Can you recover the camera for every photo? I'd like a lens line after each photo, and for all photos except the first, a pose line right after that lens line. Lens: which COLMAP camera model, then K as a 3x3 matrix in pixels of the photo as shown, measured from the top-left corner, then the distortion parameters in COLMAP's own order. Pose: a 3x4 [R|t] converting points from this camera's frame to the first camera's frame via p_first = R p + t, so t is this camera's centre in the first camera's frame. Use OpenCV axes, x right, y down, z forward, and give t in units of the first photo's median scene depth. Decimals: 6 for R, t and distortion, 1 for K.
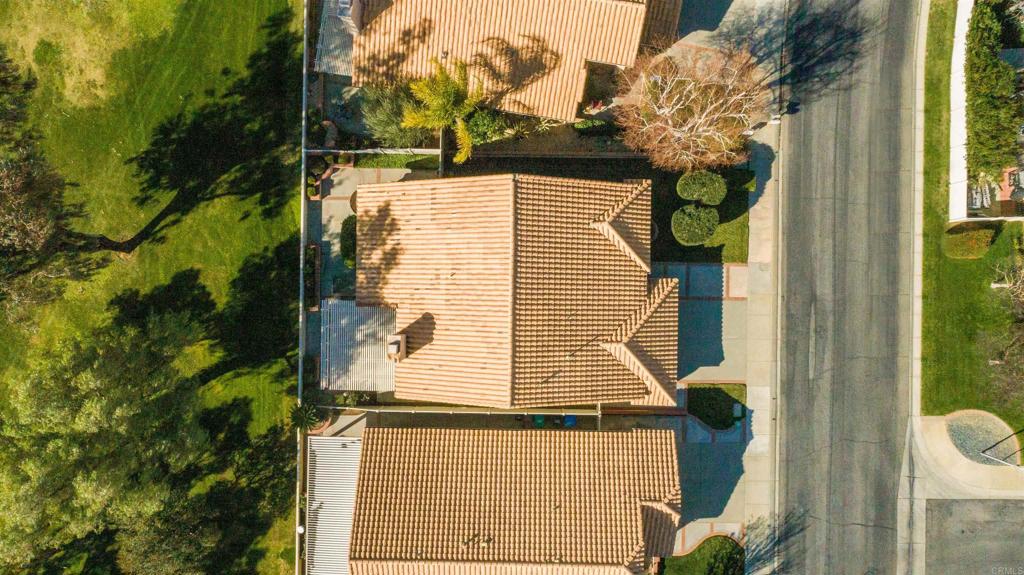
lens RADIAL K [[698.0, 0, 513.0], [0, 698.0, 288.0], [0, 0, 1]] dist [-0.010608, 0.013621]
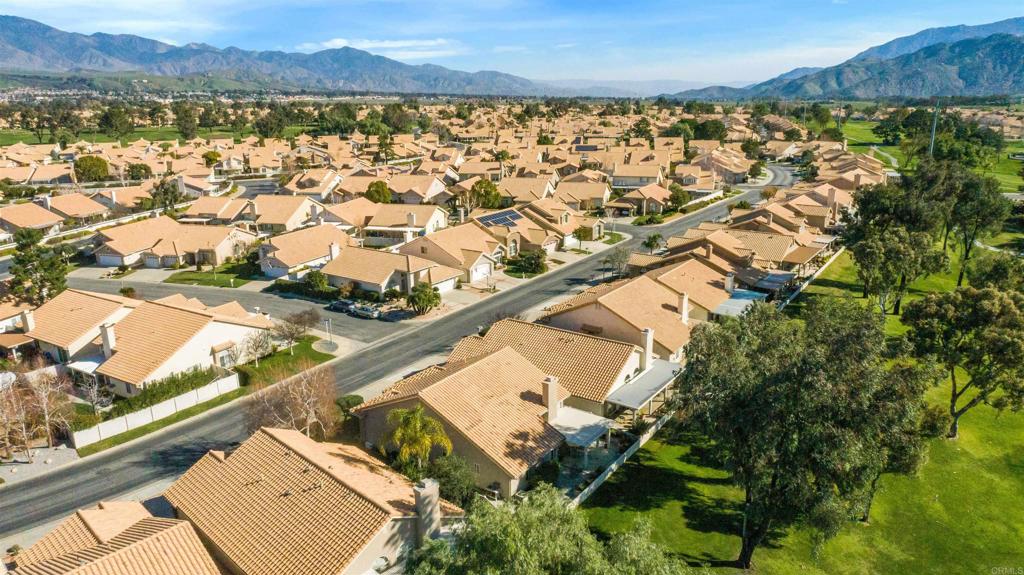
lens RADIAL K [[698.0, 0, 513.0], [0, 698.0, 288.0], [0, 0, 1]] dist [-0.010608, 0.013621]
pose [[-0.827432, -0.132516, 0.545707, -0.800280], [0.561177, -0.231276, 0.794728, -0.995641], [0.020895, 0.963821, 0.265730, 0.333251]]
